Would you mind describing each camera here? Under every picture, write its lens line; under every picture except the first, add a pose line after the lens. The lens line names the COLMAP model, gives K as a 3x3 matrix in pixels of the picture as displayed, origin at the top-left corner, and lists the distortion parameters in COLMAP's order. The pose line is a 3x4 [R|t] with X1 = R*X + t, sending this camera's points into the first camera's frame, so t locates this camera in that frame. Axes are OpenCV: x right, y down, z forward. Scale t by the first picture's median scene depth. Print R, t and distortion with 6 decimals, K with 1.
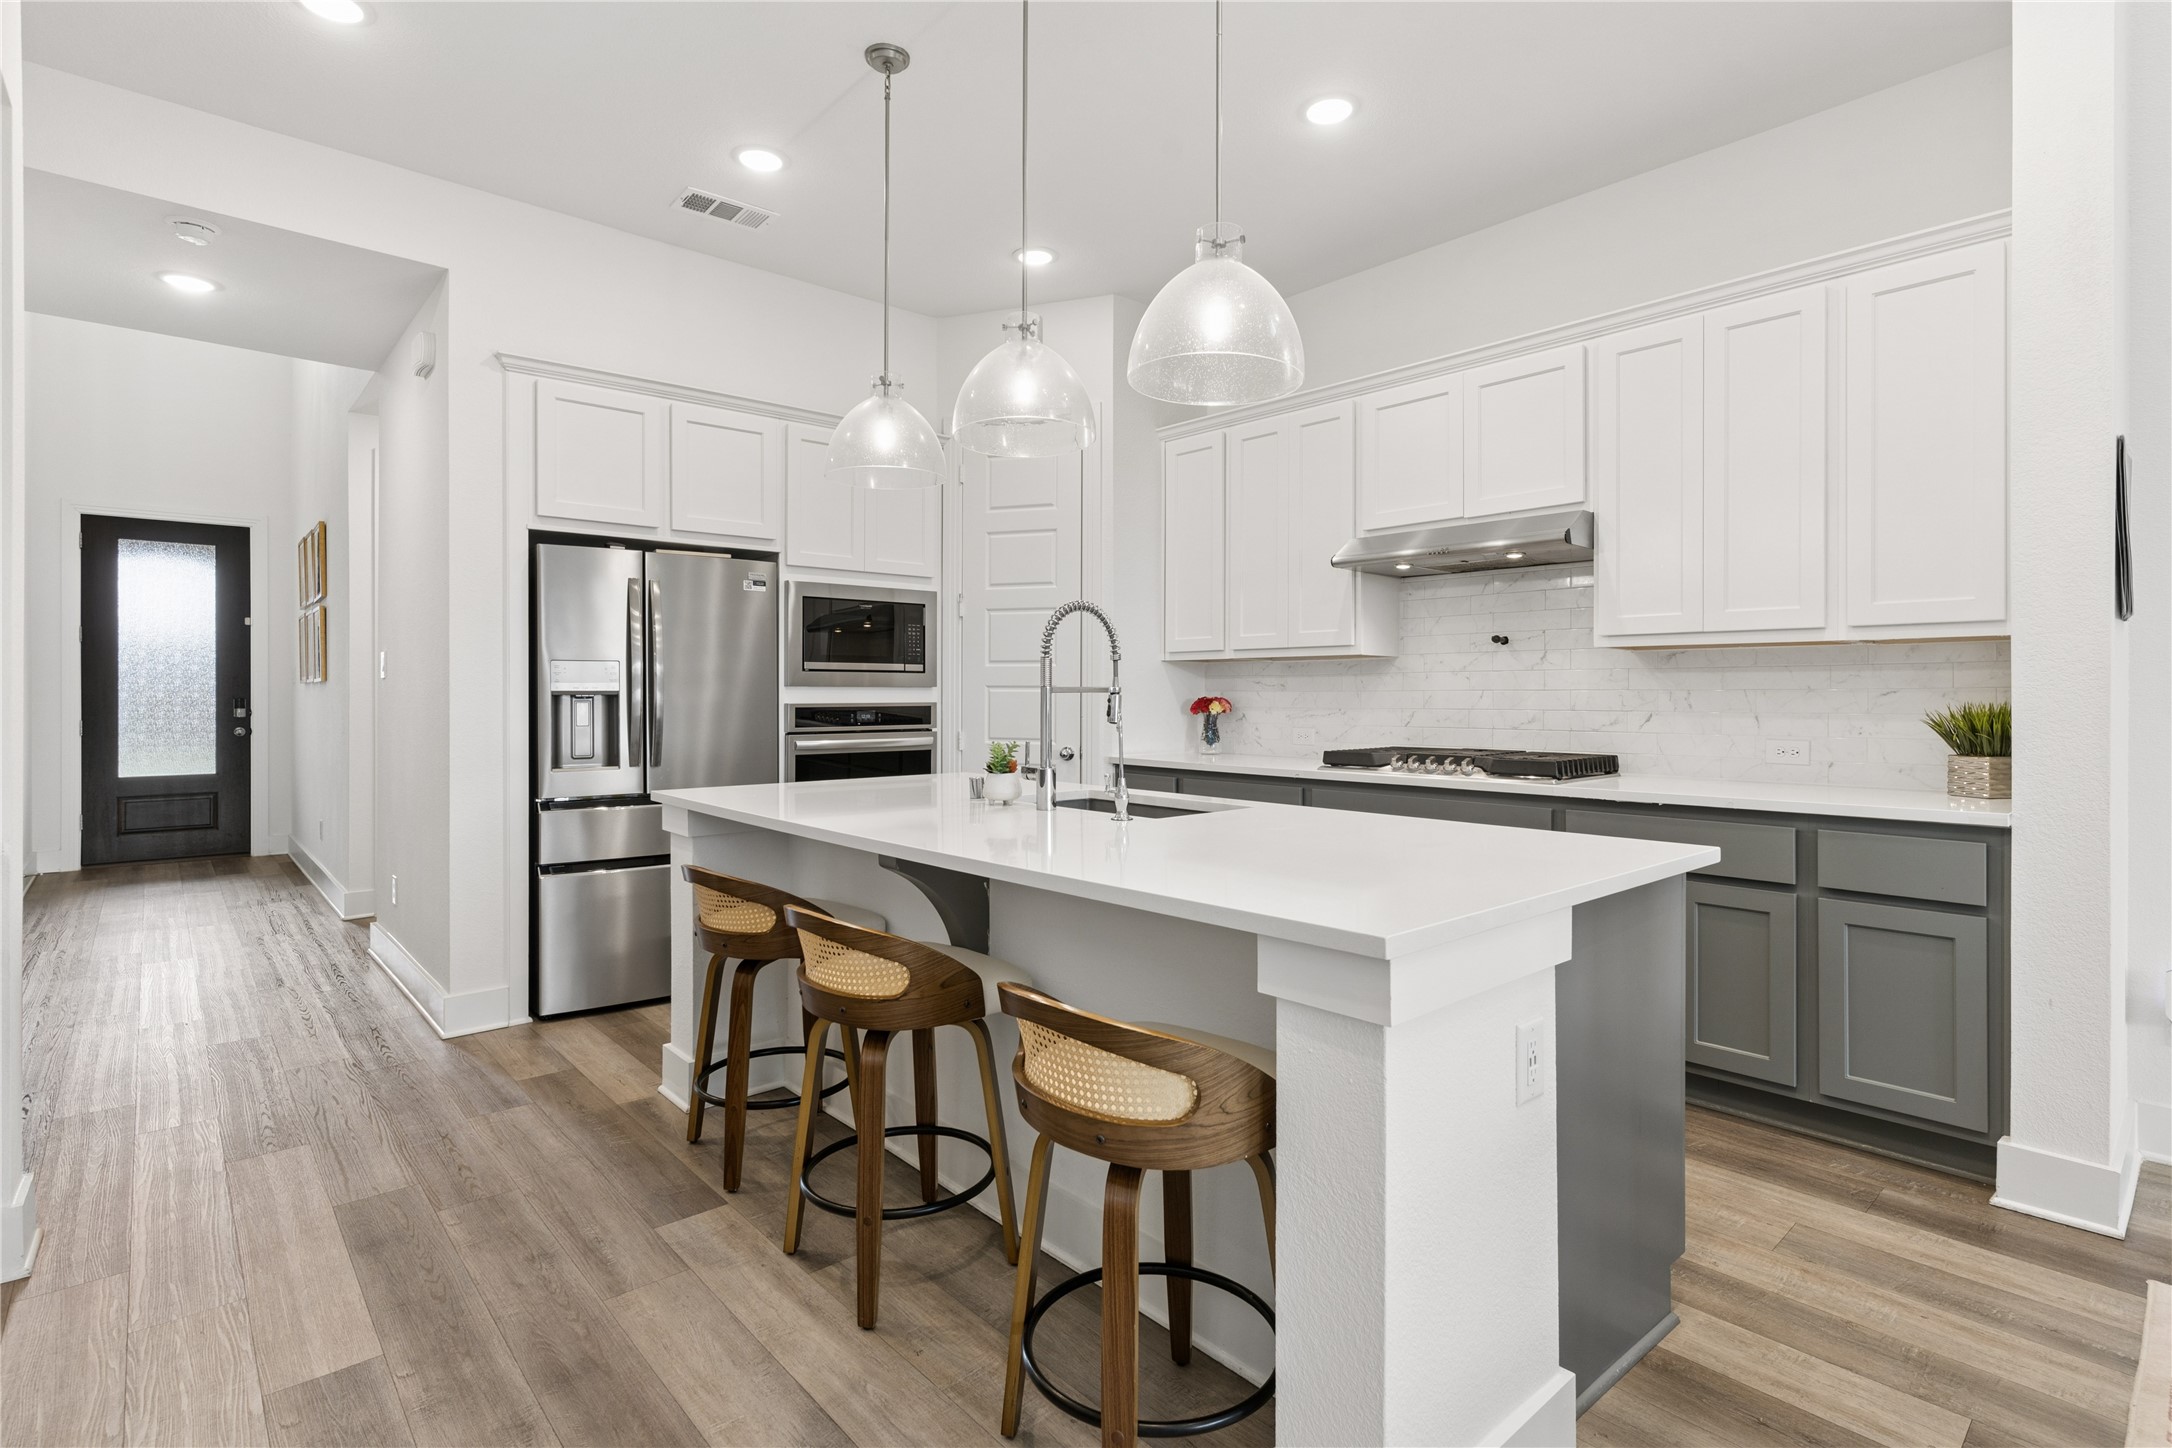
lens RADIAL K [[1052.5, 0, 1091.4], [0, 1052.5, 697.3], [0, 0, 1]] dist [0.002042, 0.000102]
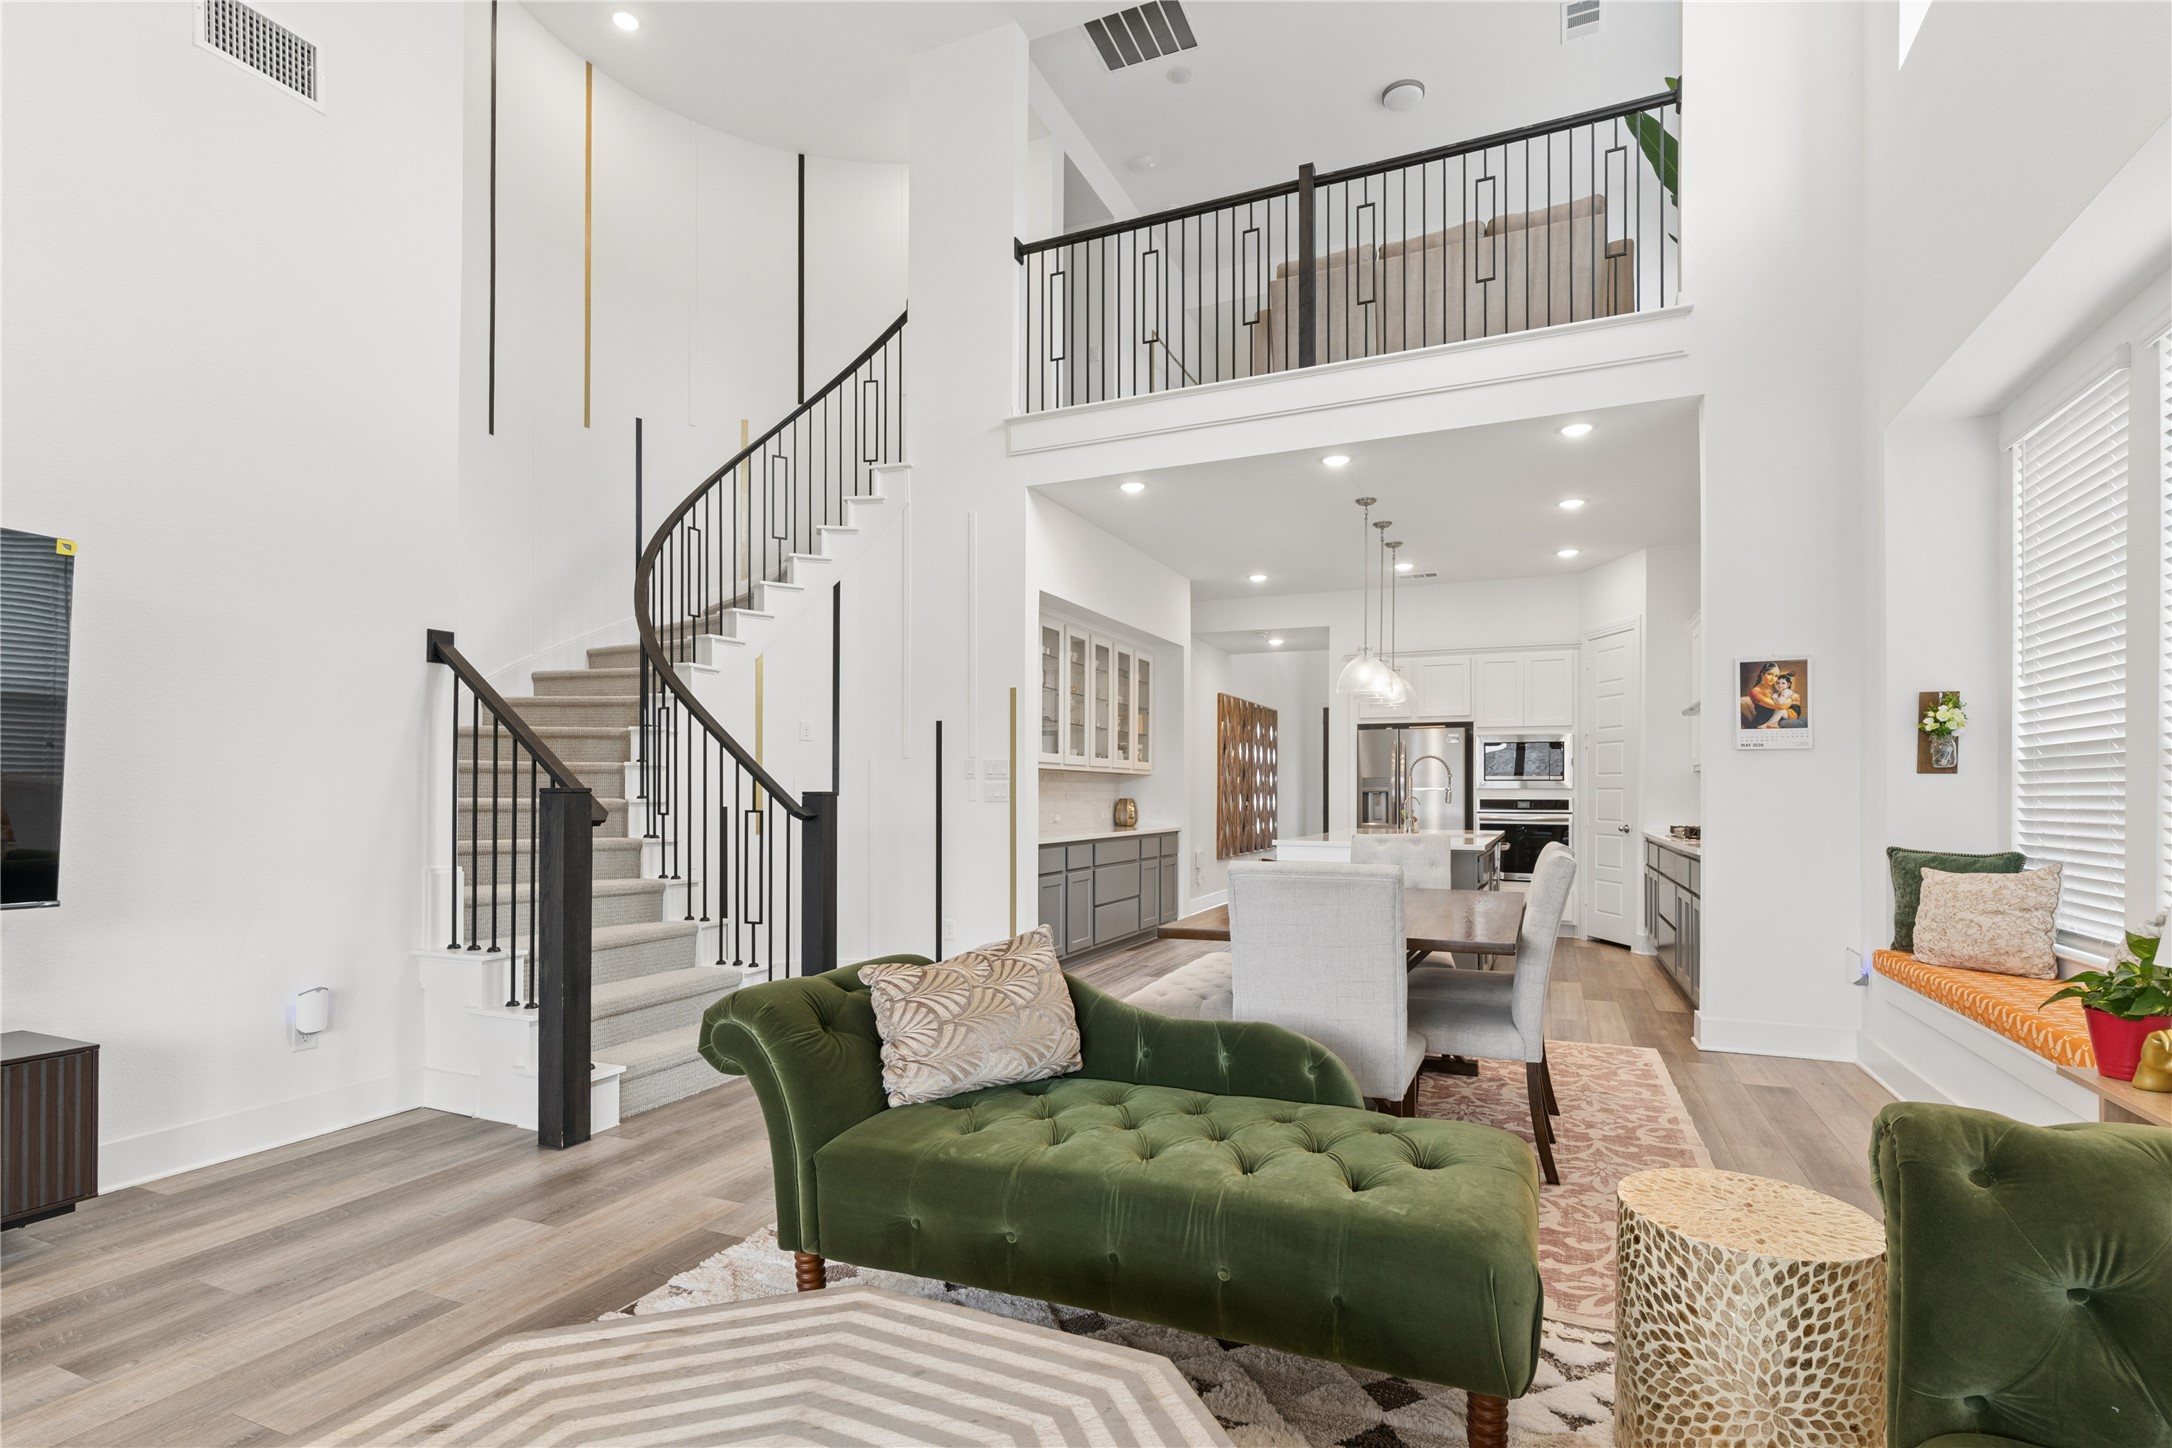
lens RADIAL K [[1060.7, 0, 1077.8], [0, 1060.7, 788.8], [0, 0, 1]] dist [0.000728, 0.000059]
pose [[0.414167, -0.004180, -0.910191, 1.412110], [-0.006865, 0.999947, -0.007716, 0.011843], [0.910175, 0.009444, 0.414116, -0.589633]]
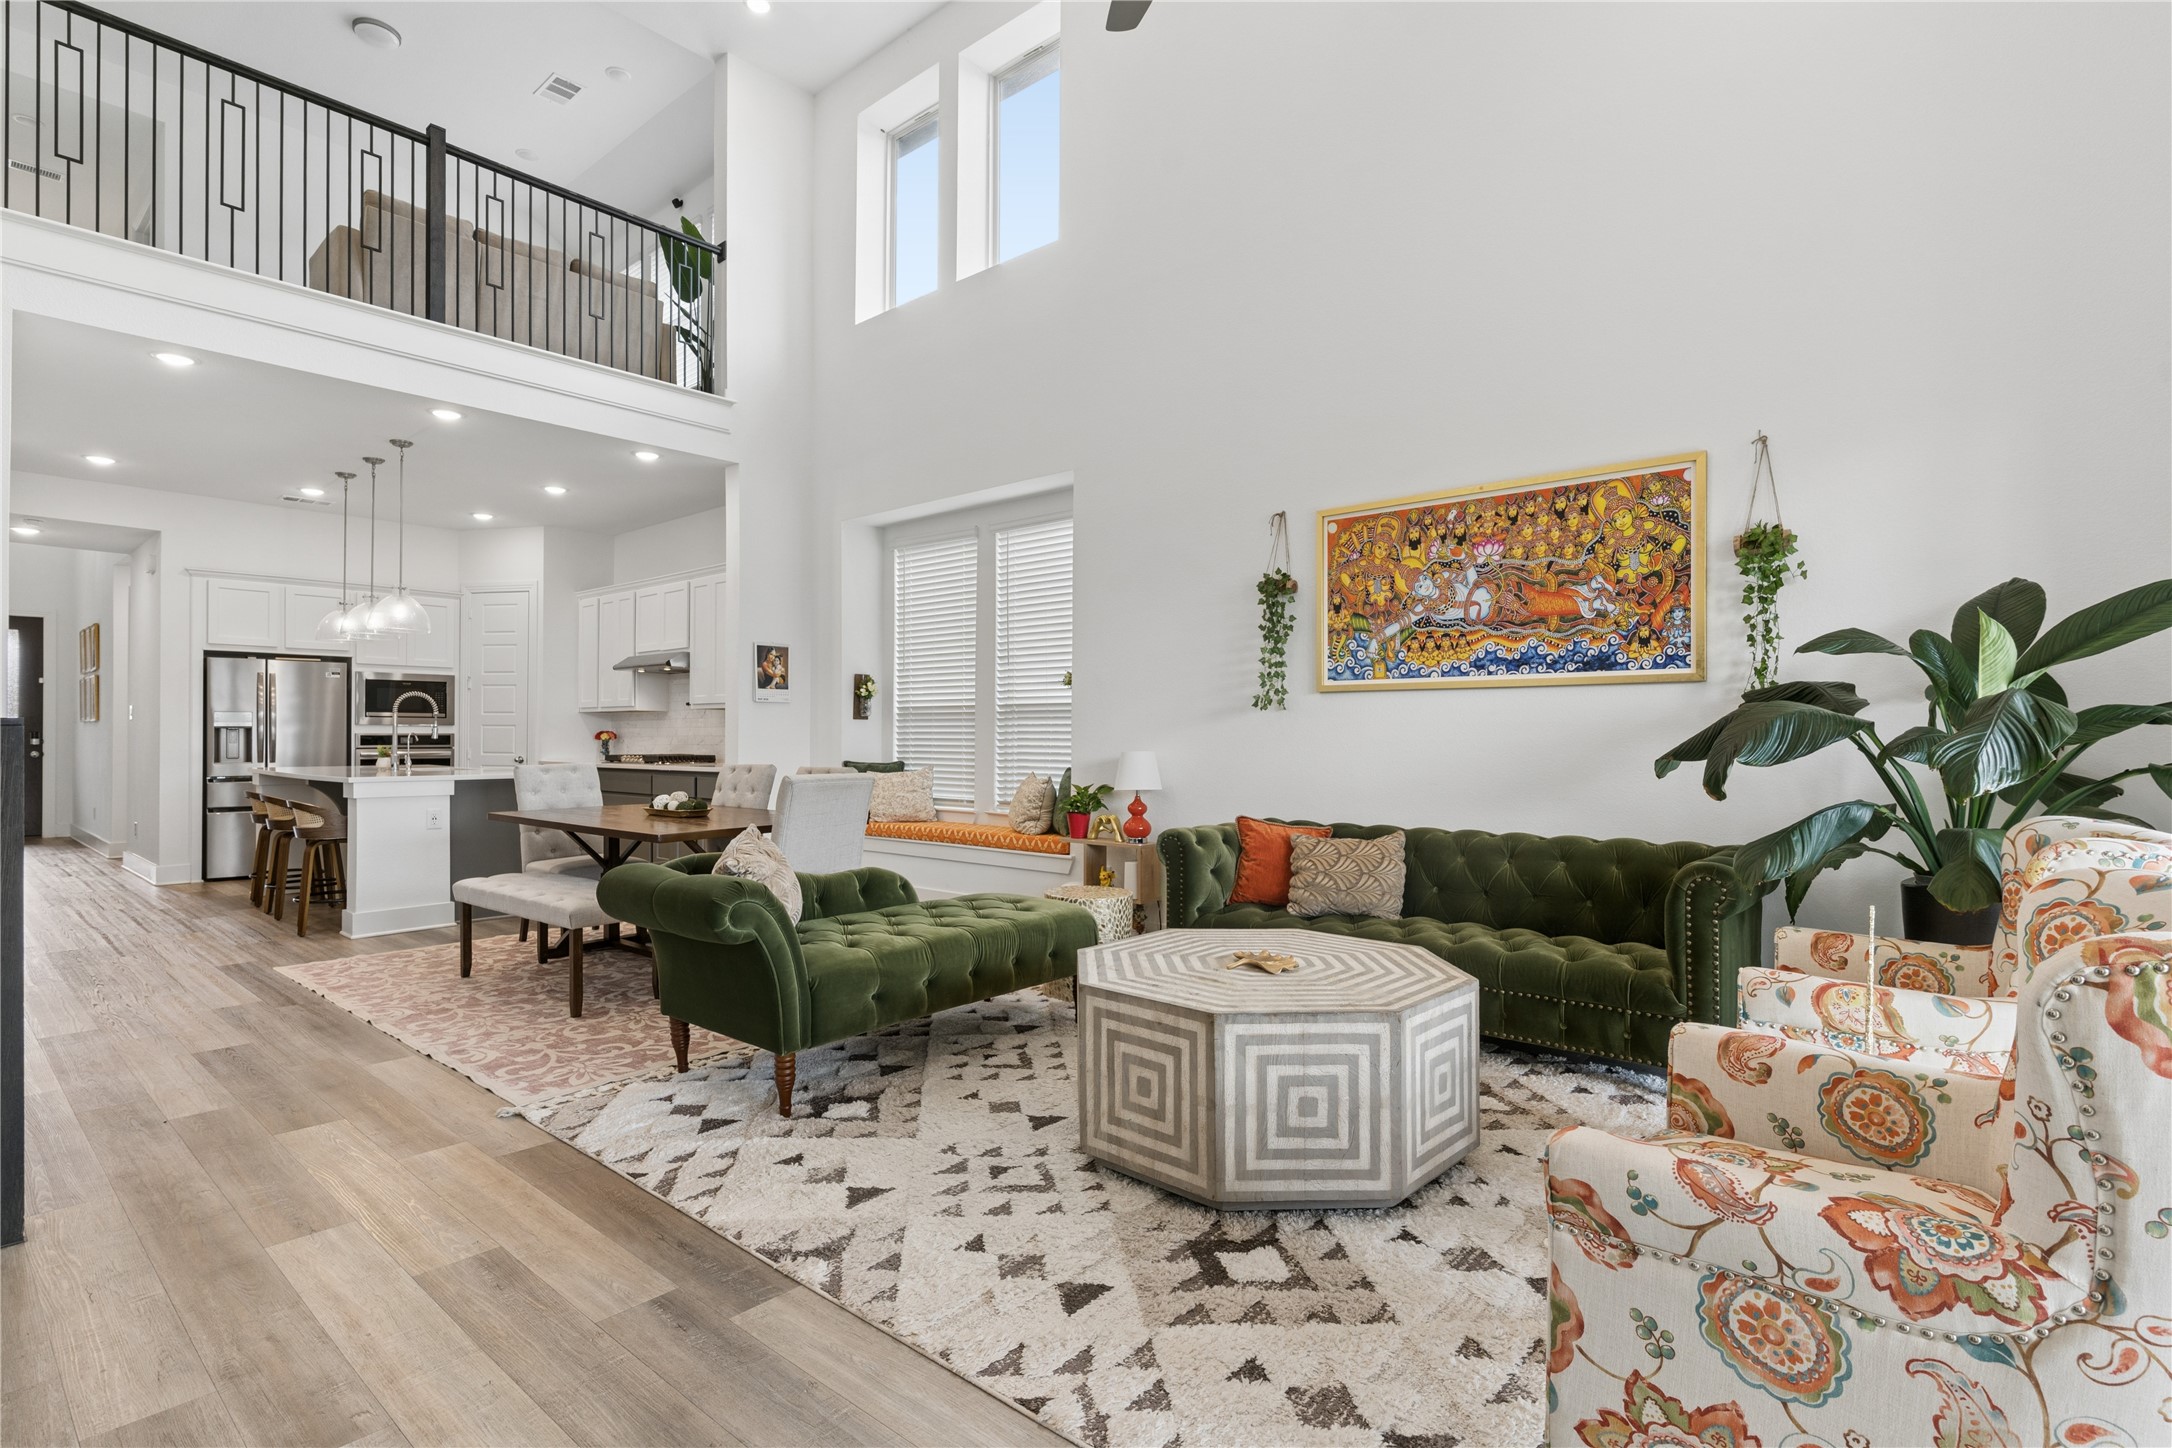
lens RADIAL K [[1037.0, 0, 1088.6], [0, 1037.0, 733.8], [0, 0, 1]] dist [-0.001831, -0.000568]
pose [[0.991257, 0.002436, 0.131922, 0.953109], [-0.001680, 0.999982, -0.005841, 0.018827], [-0.131934, 0.005568, 0.991243, -1.294185]]
